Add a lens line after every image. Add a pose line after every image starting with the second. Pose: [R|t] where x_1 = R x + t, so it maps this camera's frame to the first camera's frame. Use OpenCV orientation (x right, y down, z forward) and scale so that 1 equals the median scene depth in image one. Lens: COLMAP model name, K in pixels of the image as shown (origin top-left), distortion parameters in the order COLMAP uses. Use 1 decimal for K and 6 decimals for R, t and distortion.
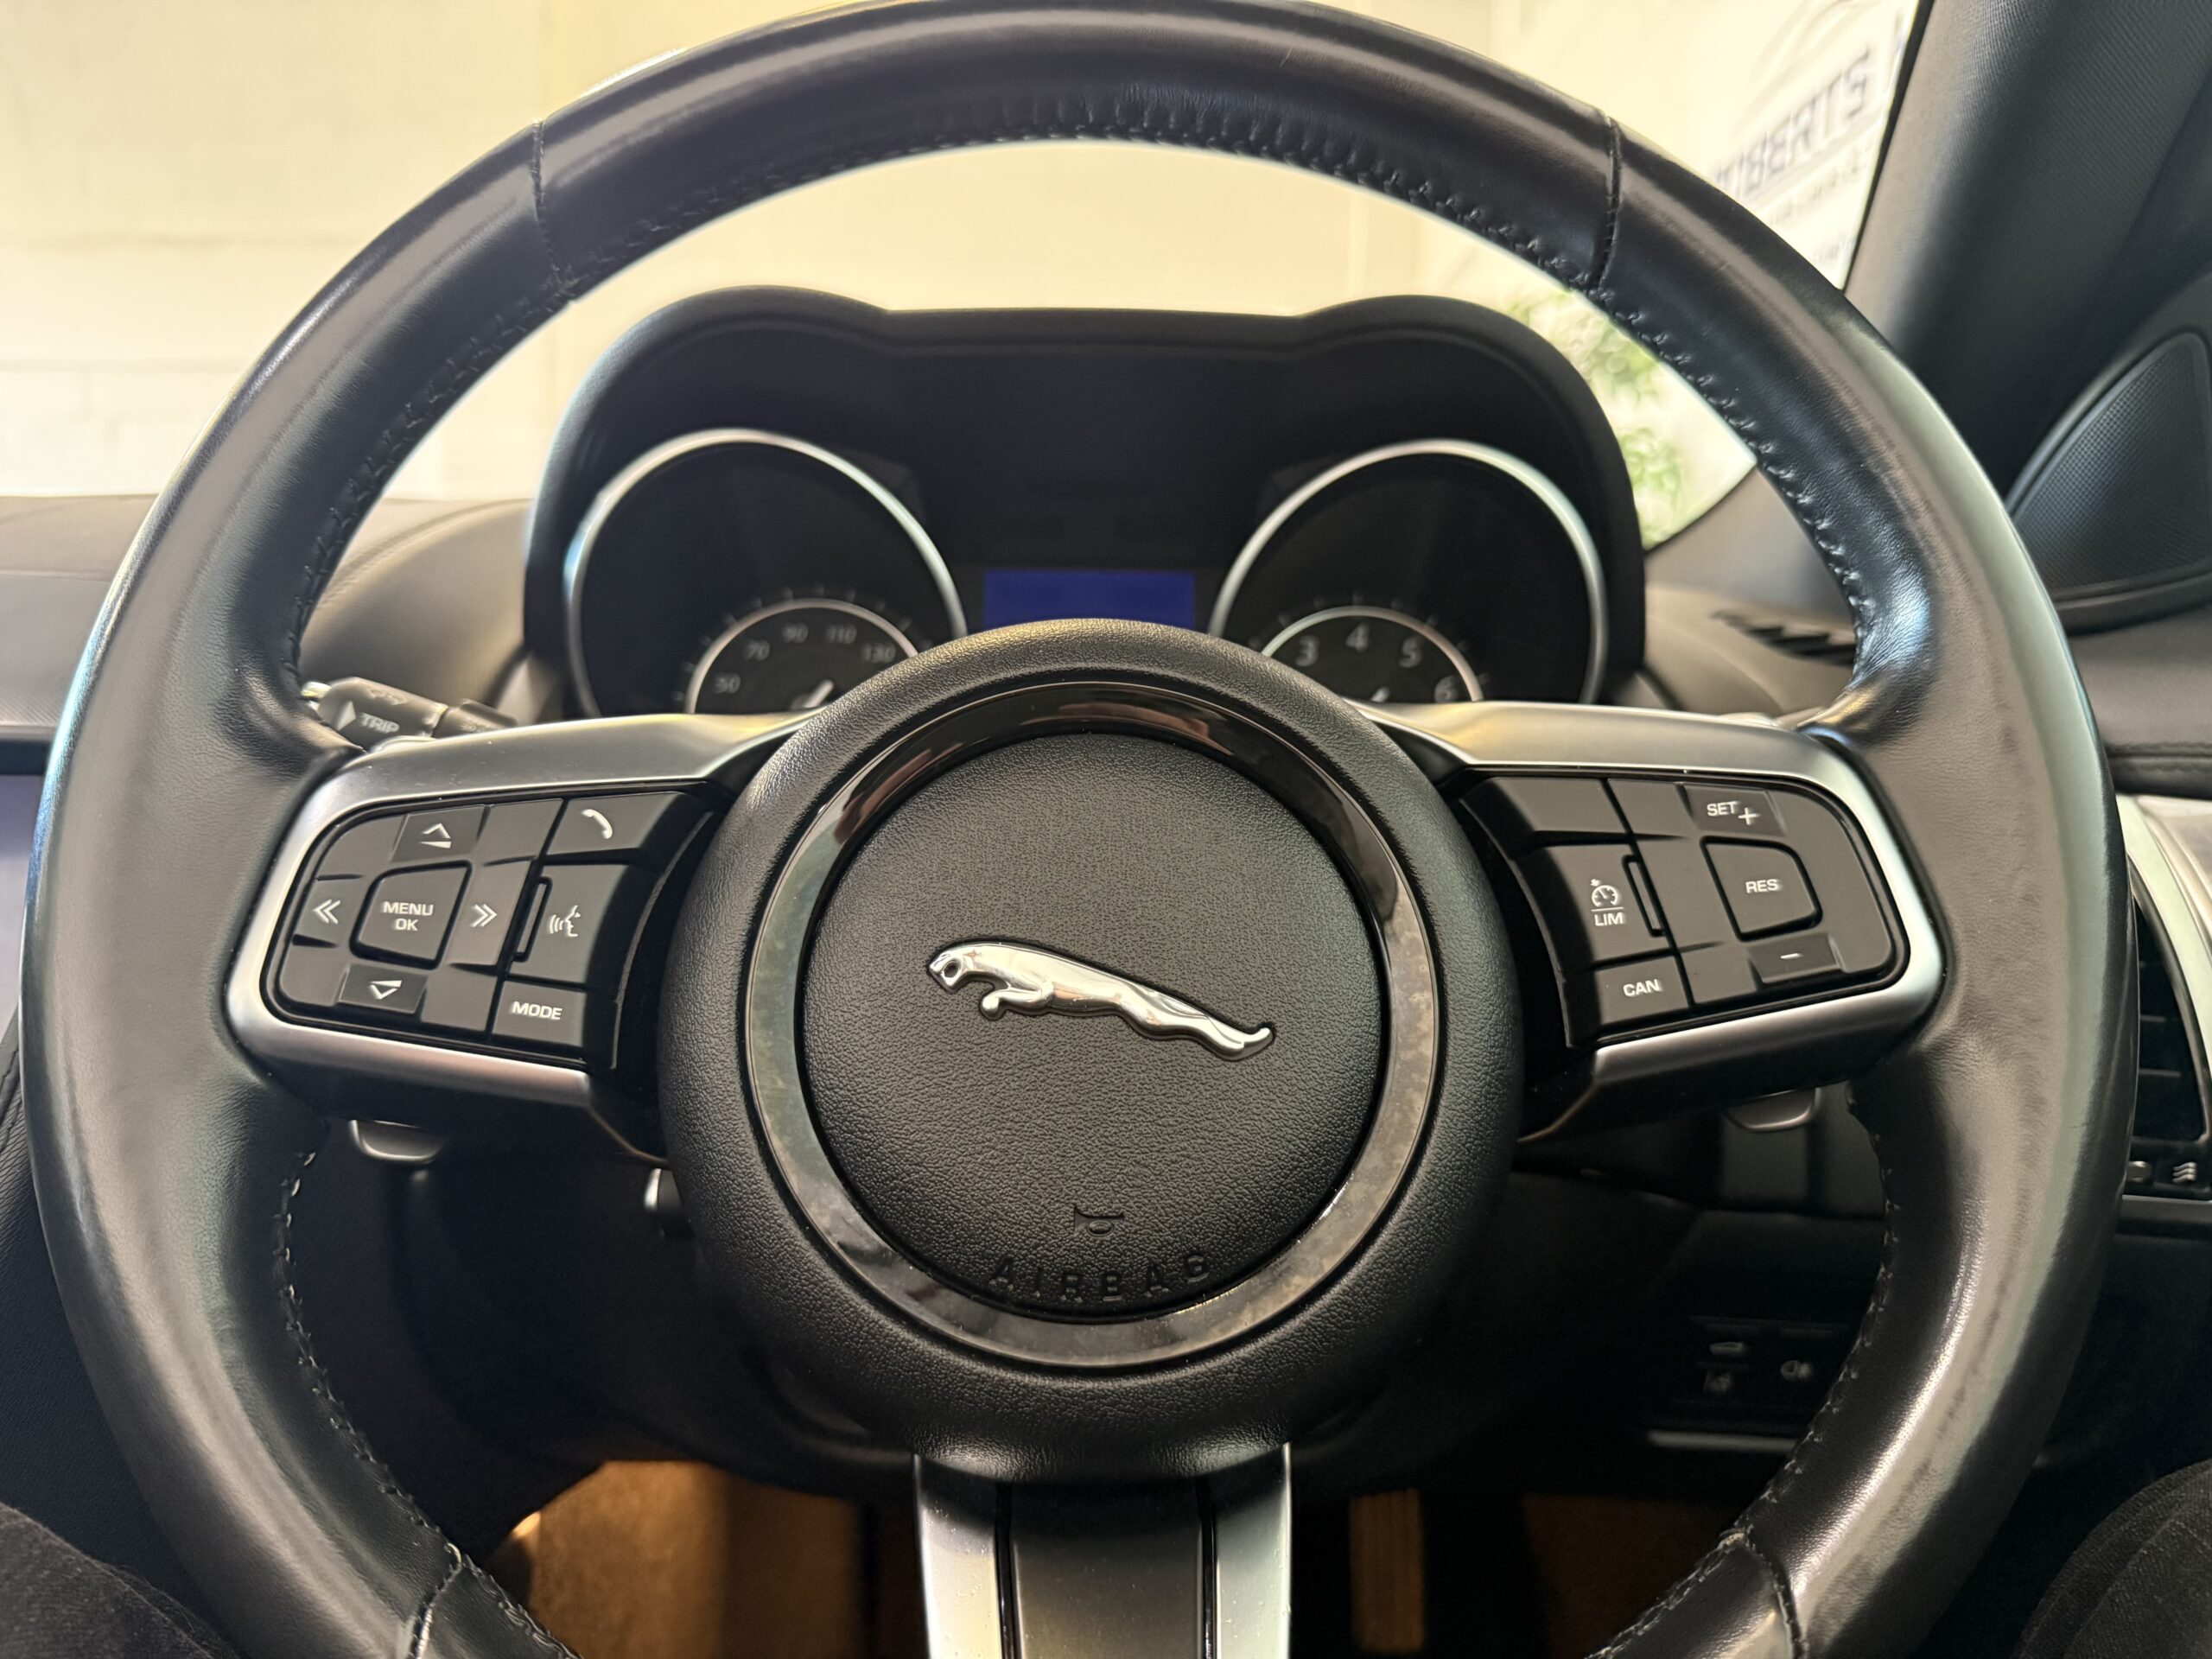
lens RADIAL K [[1558.7, 0, 1120.9], [0, 1558.7, 832.0], [0, 0, 1]] dist [0.010029, -0.027565]
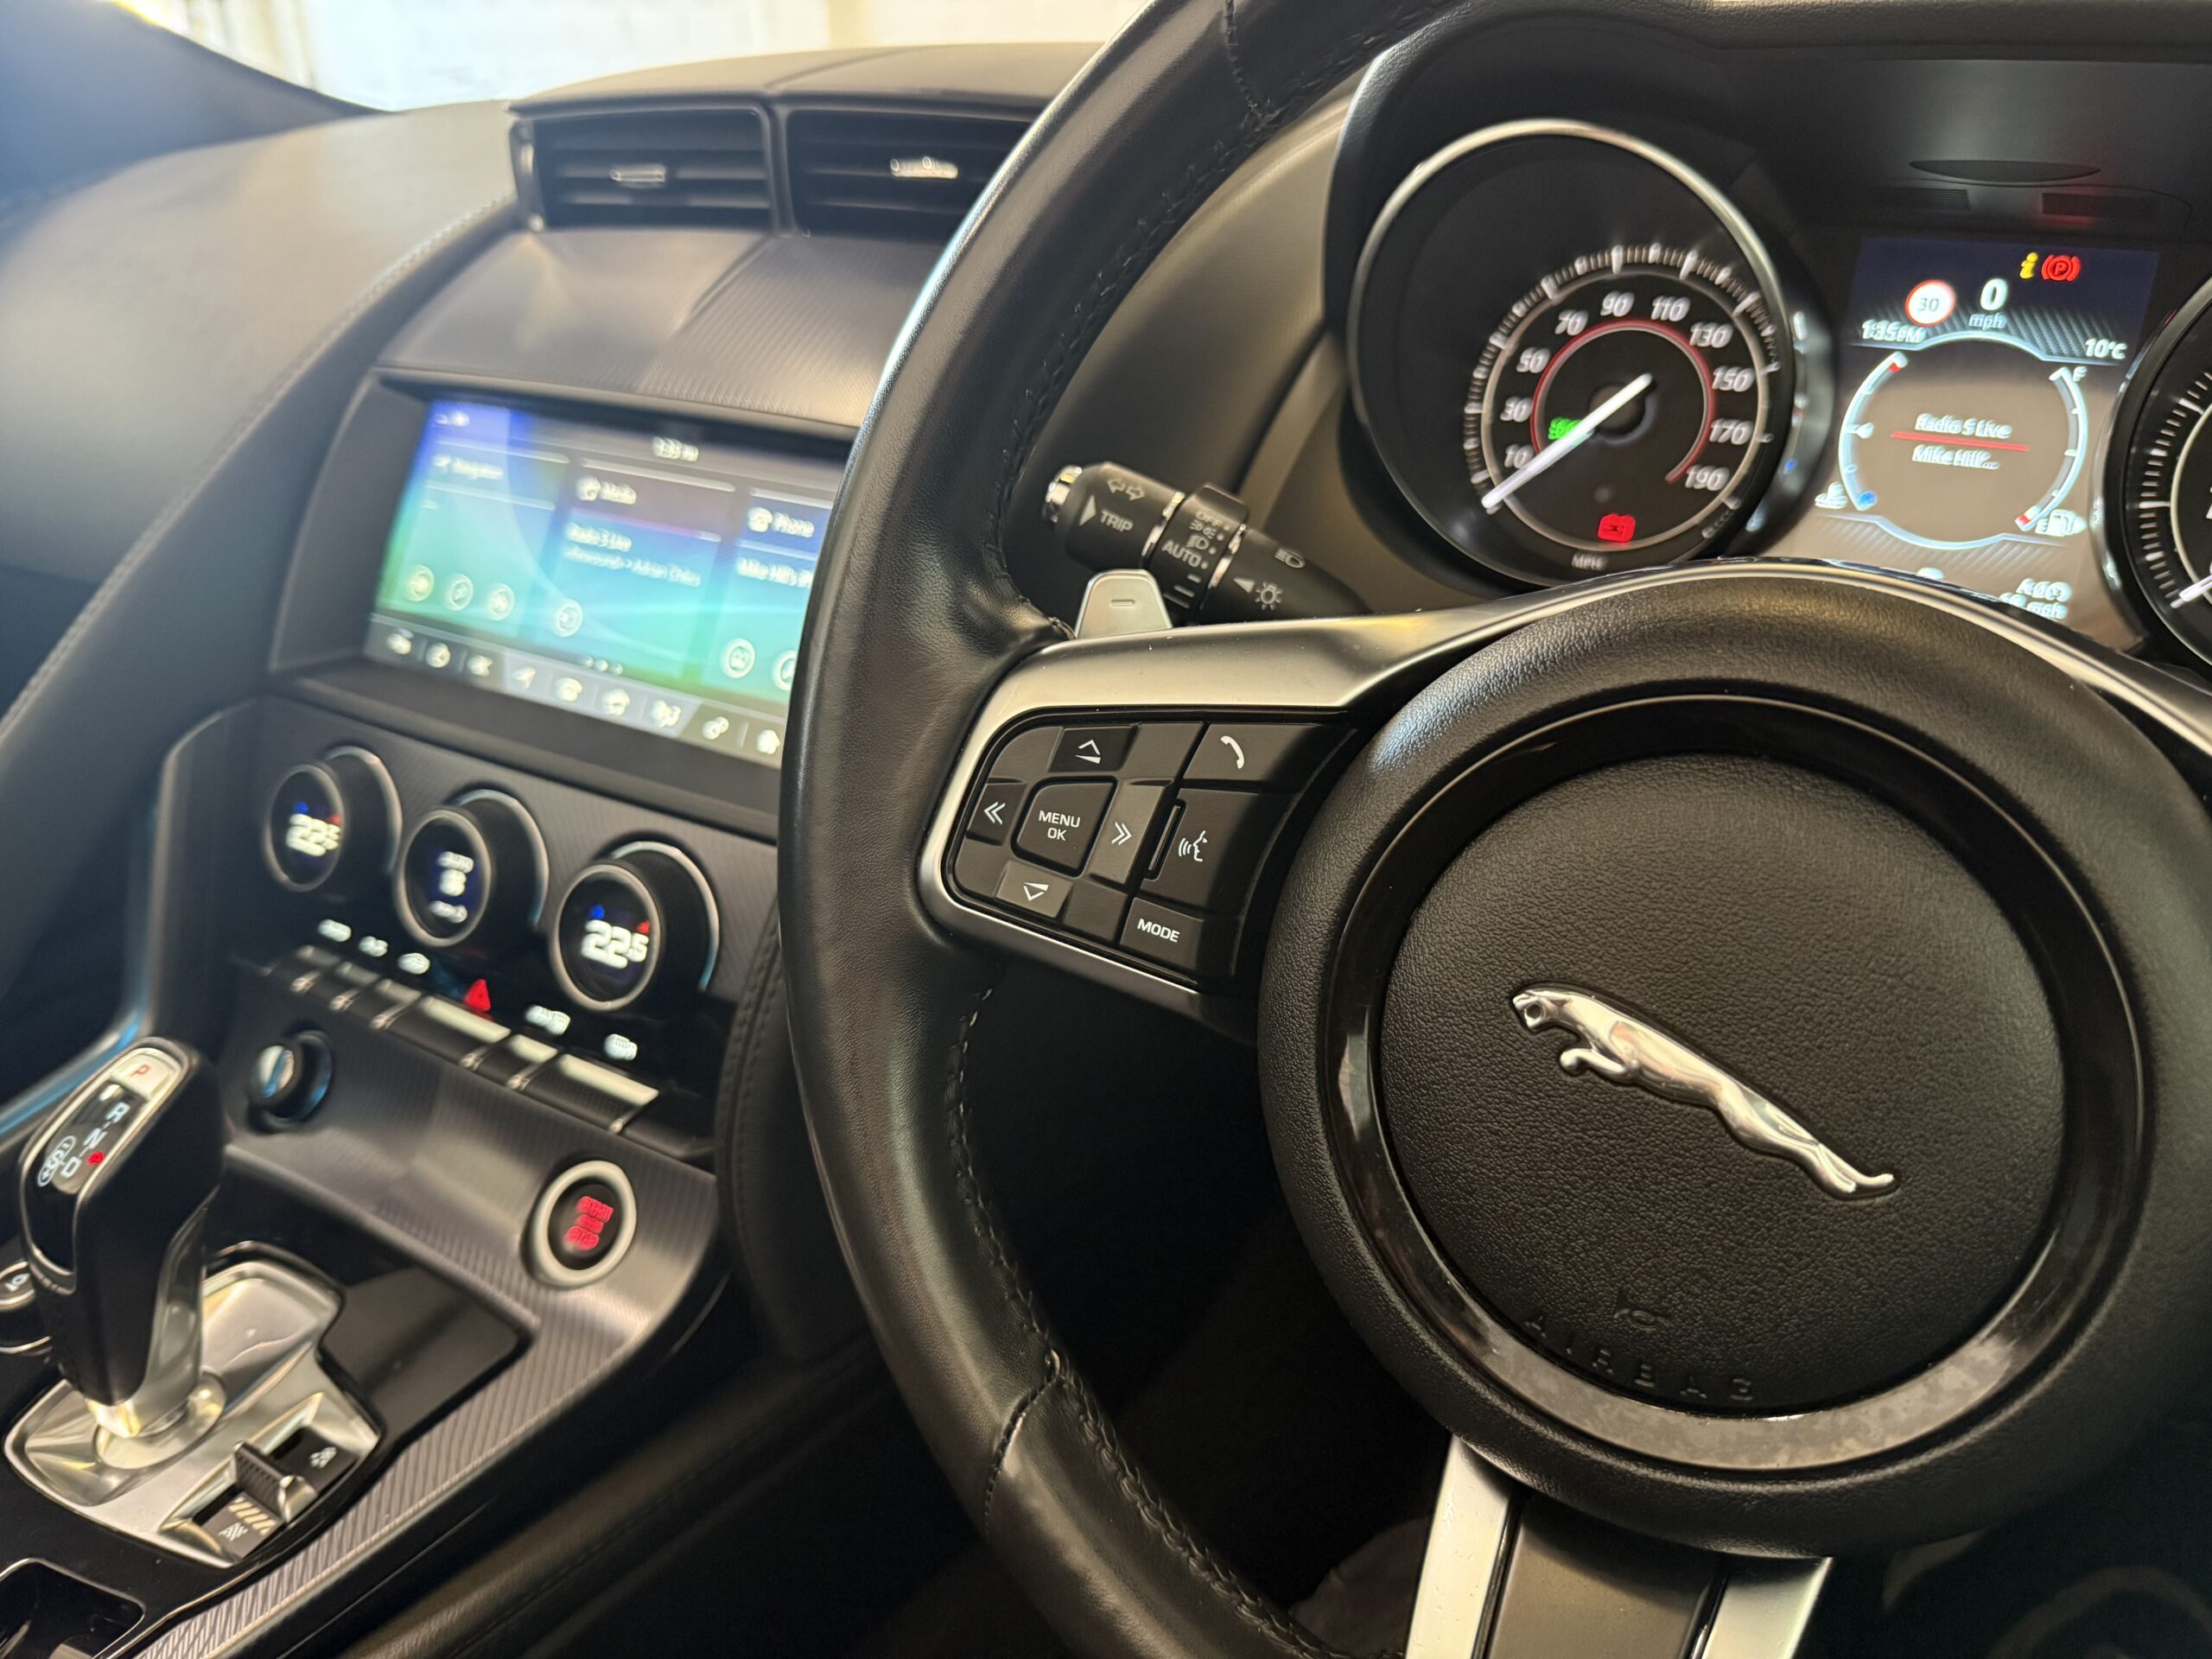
lens RADIAL K [[1558.7, 0, 1111.2], [0, 1558.7, 827.4], [0, 0, 1]] dist [0.010029, -0.027565]
pose [[0.841219, 0.210894, -0.497870, 0.116001], [-0.035448, 0.940327, 0.338421, -0.312601], [0.539532, -0.267038, 0.798496, 0.147610]]
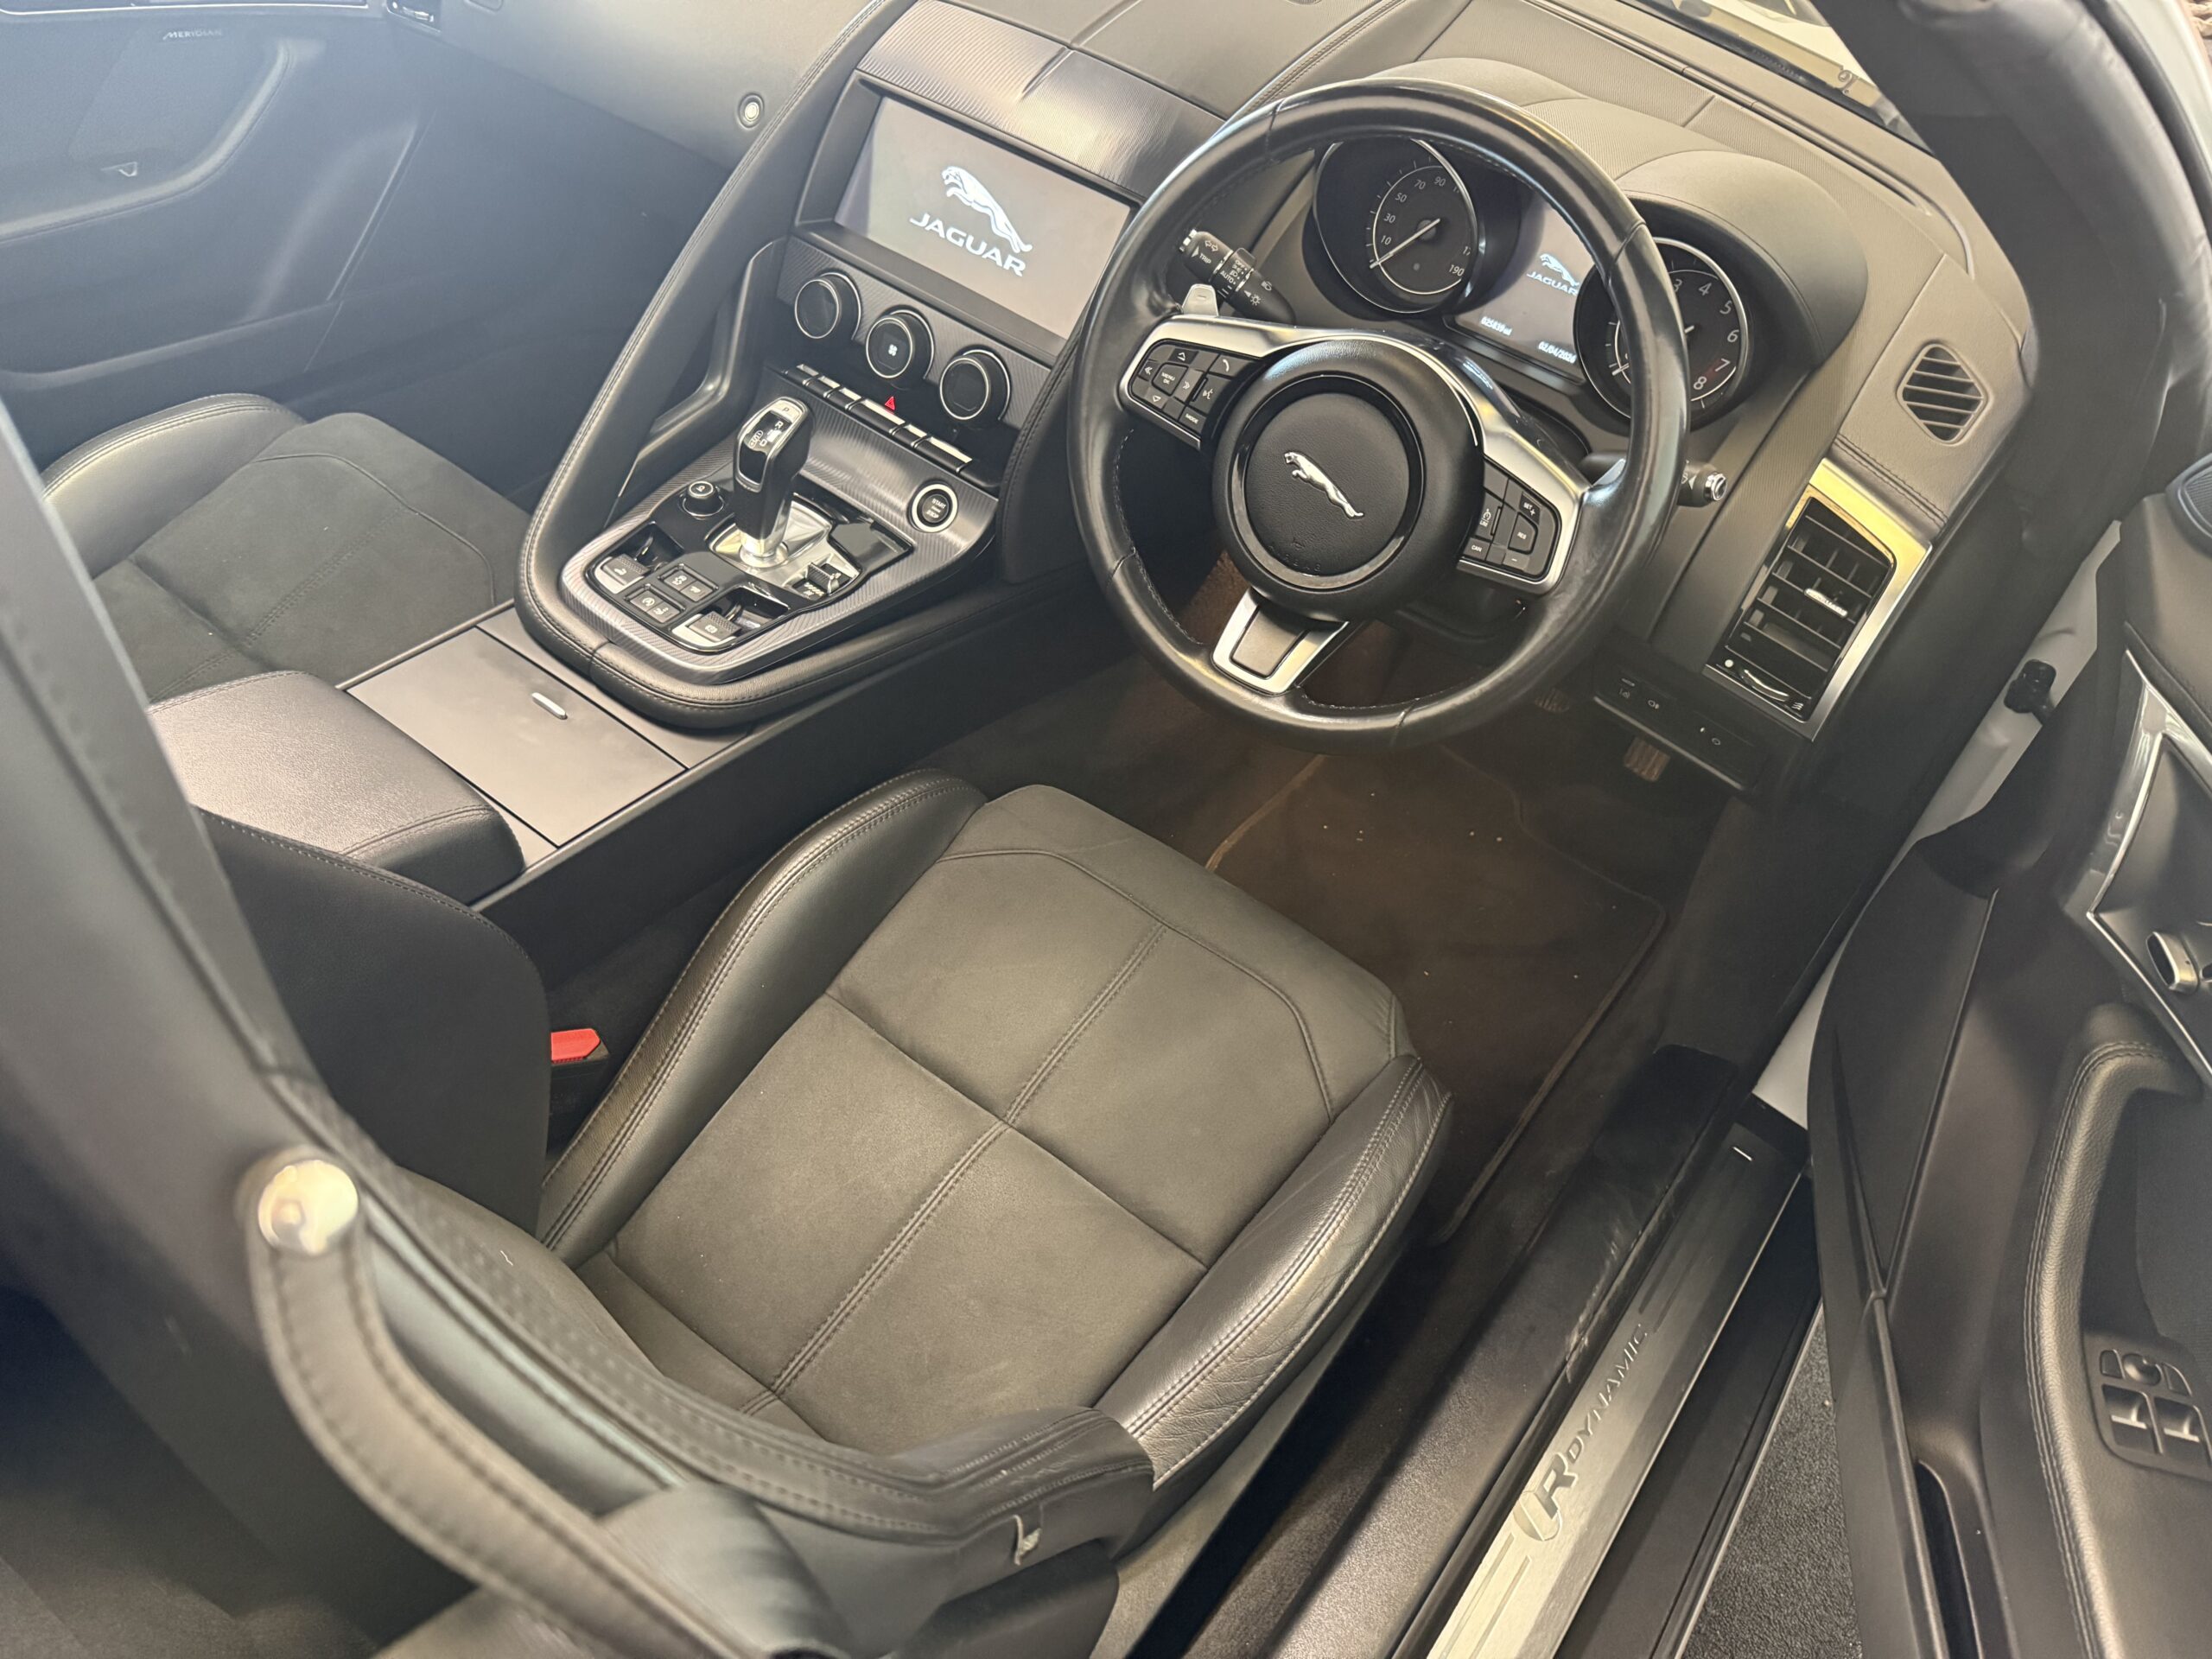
lens RADIAL K [[1558.7, 0, 1115.8], [0, 1558.7, 963.0], [0, 0, 1]] dist [0.010029, -0.027565]
pose [[0.781834, 0.517574, -0.347640, 1.318238], [-0.197838, 0.734700, 0.648904, -1.208404], [0.591267, -0.438558, 0.676809, -1.966479]]
